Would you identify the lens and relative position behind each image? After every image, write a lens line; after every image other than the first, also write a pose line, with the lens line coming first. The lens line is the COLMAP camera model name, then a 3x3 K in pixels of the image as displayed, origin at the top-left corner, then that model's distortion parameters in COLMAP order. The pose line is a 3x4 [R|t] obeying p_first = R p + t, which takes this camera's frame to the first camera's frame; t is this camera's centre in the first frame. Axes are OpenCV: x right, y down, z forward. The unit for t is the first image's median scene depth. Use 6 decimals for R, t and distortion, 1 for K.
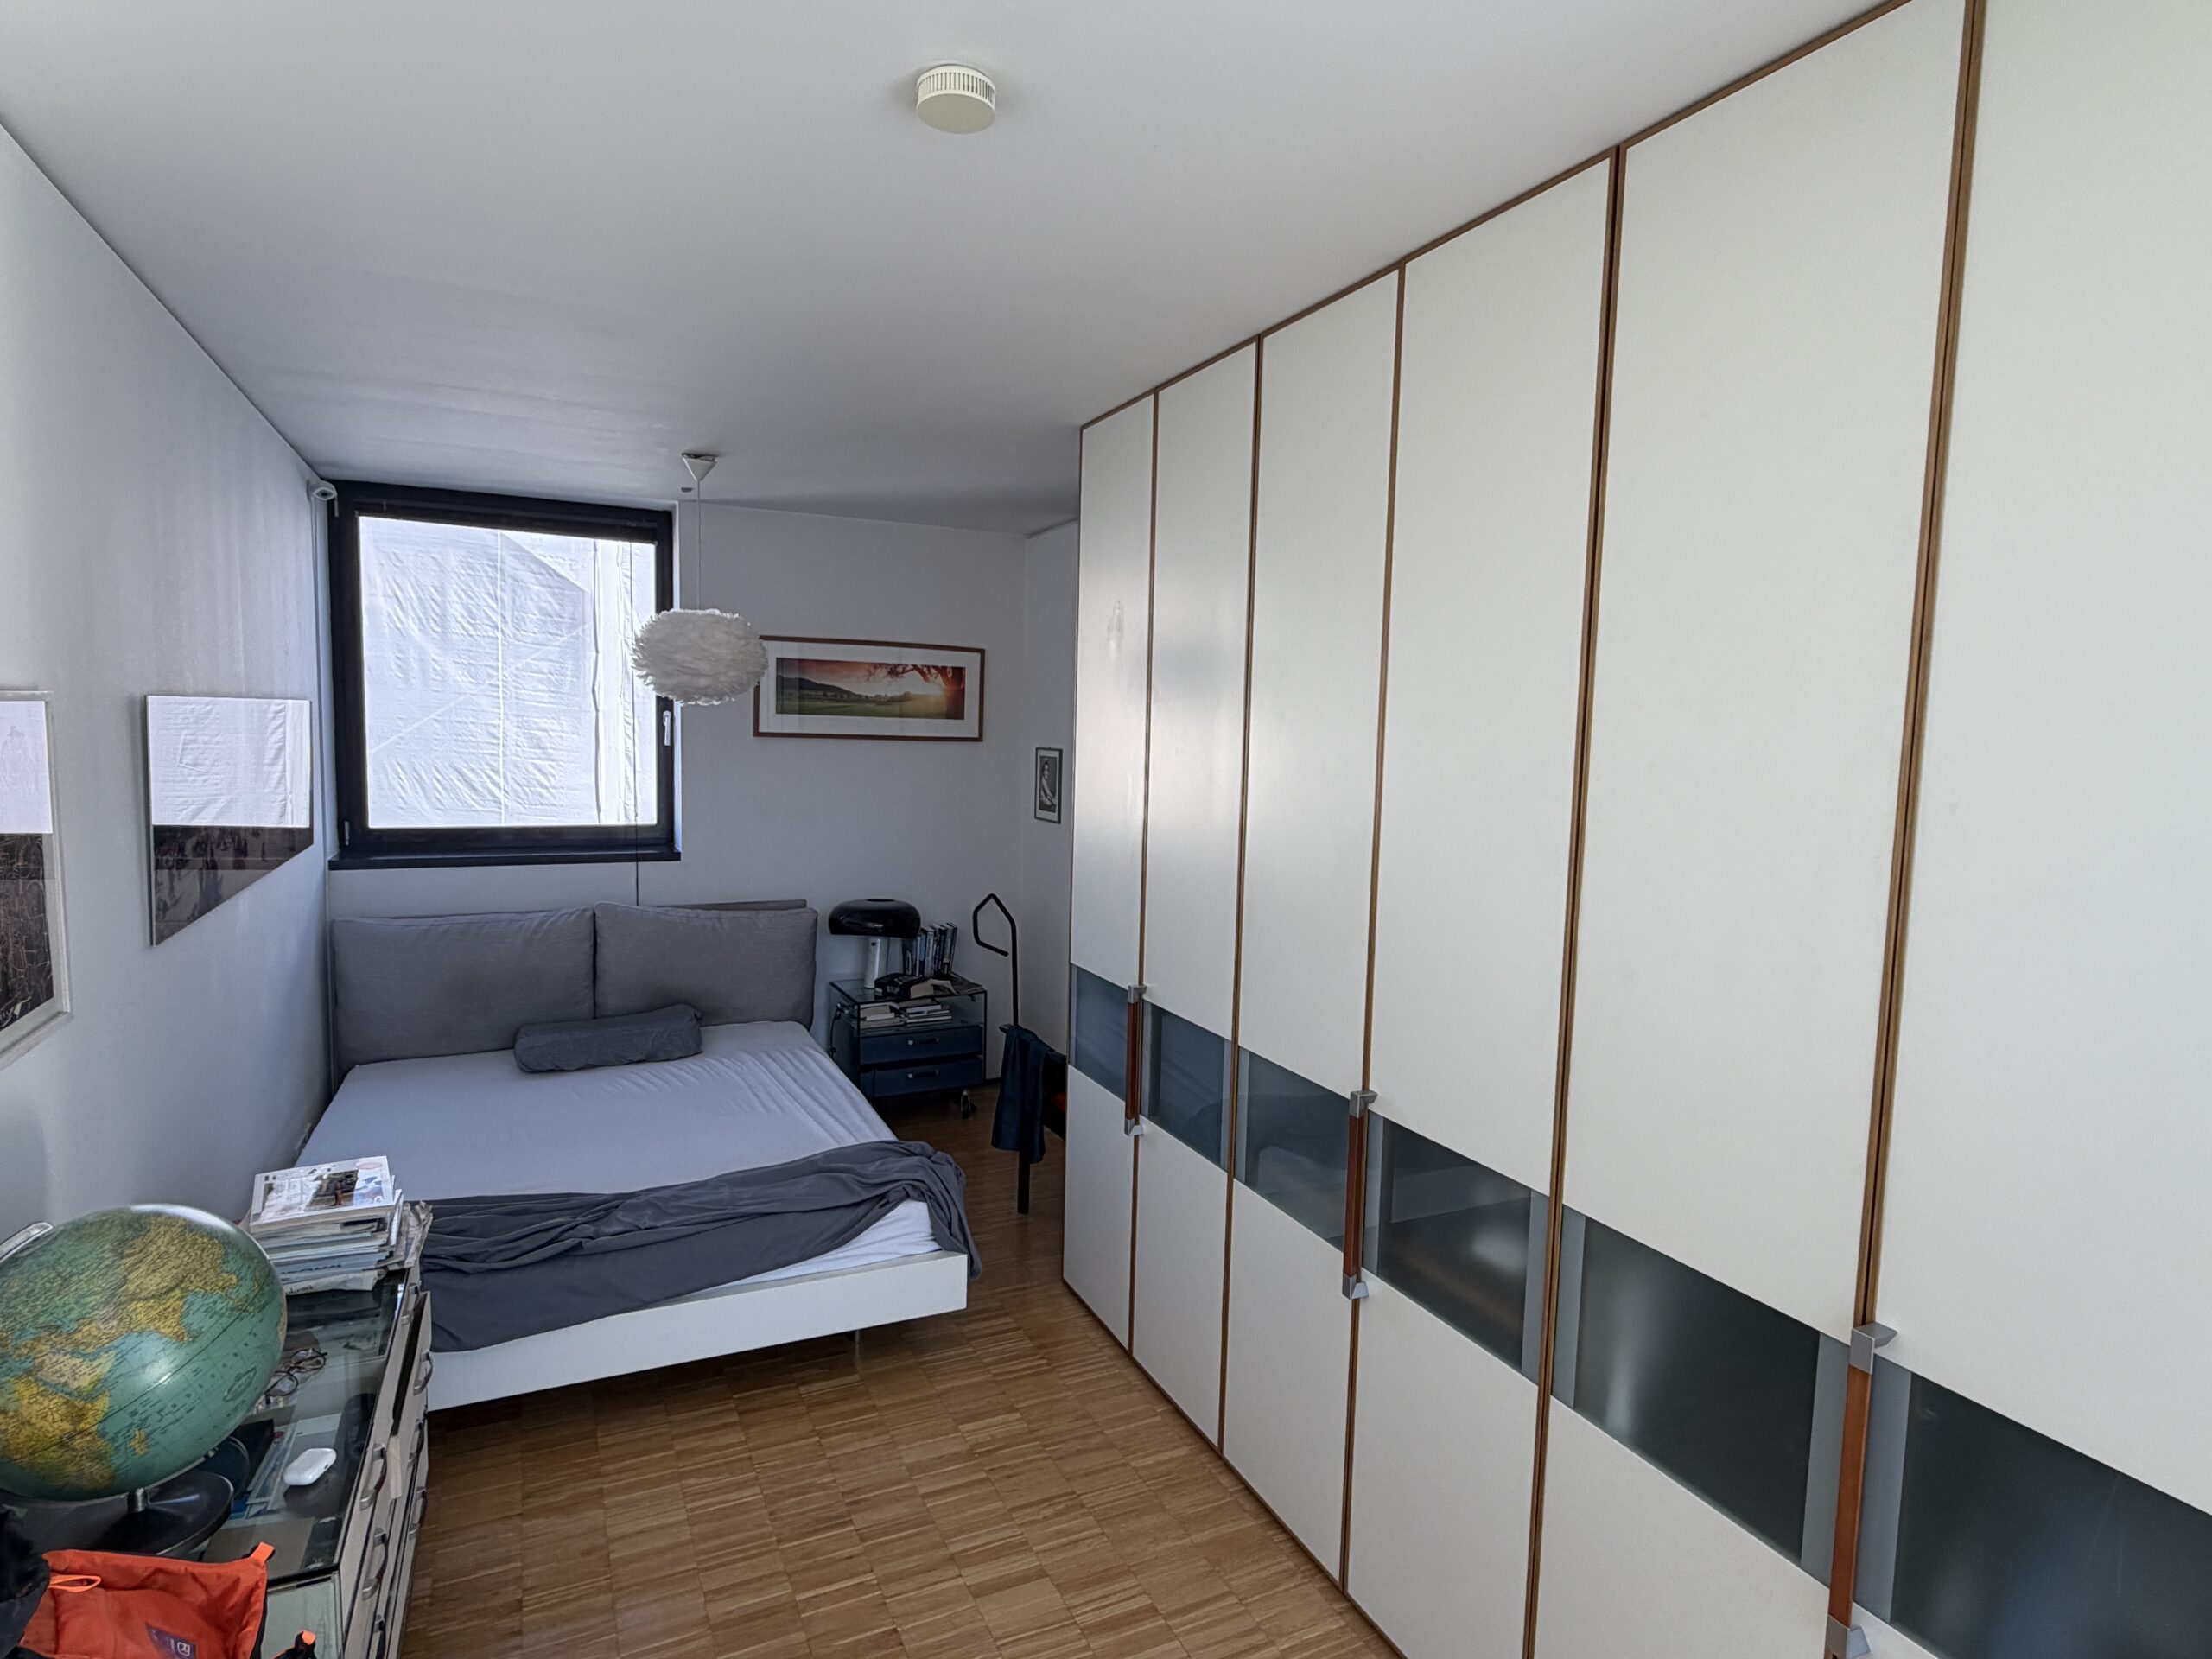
lens RADIAL K [[1195.2, 0, 1111.5], [0, 1195.2, 833.0], [0, 0, 1]] dist [0.003019, -0.000091]
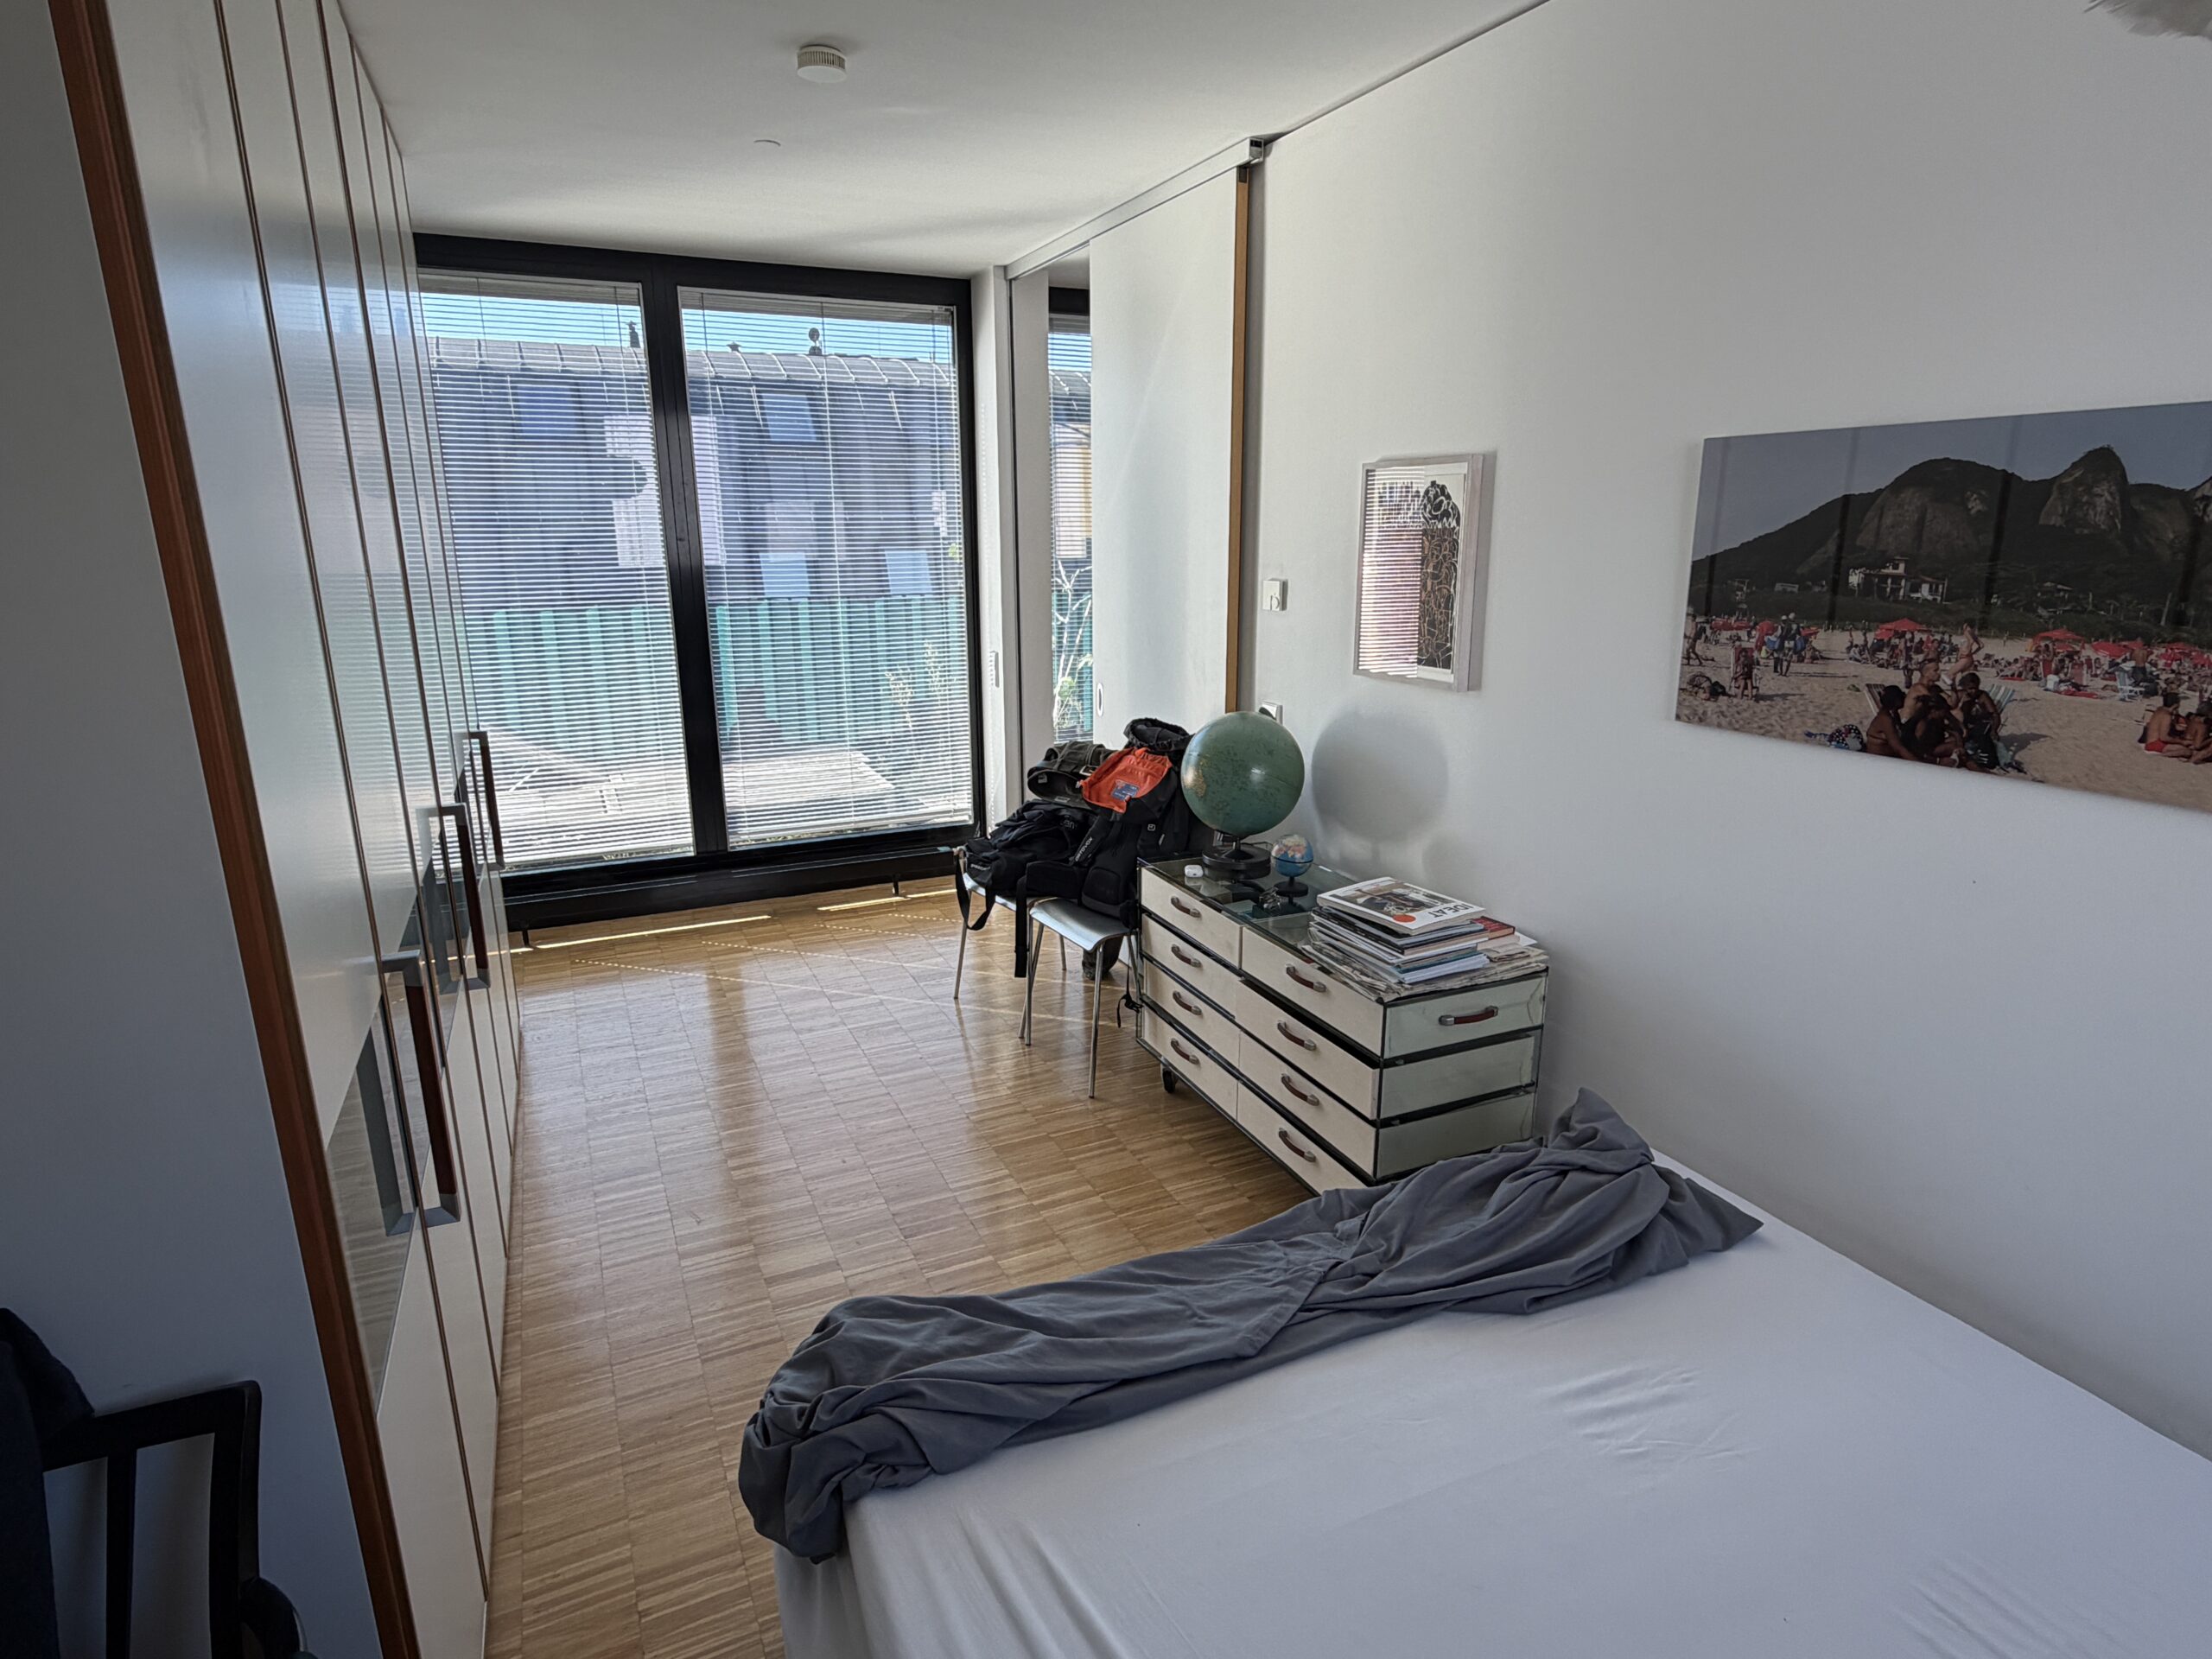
lens RADIAL K [[1195.2, 0, 1107.4], [0, 1195.2, 828.3], [0, 0, 1]] dist [0.003019, -0.000091]
pose [[-0.999716, -0.023121, 0.005793, -0.106723], [-0.019835, 0.941754, 0.335718, -0.037724], [-0.013217, 0.335508, -0.941945, 0.557558]]
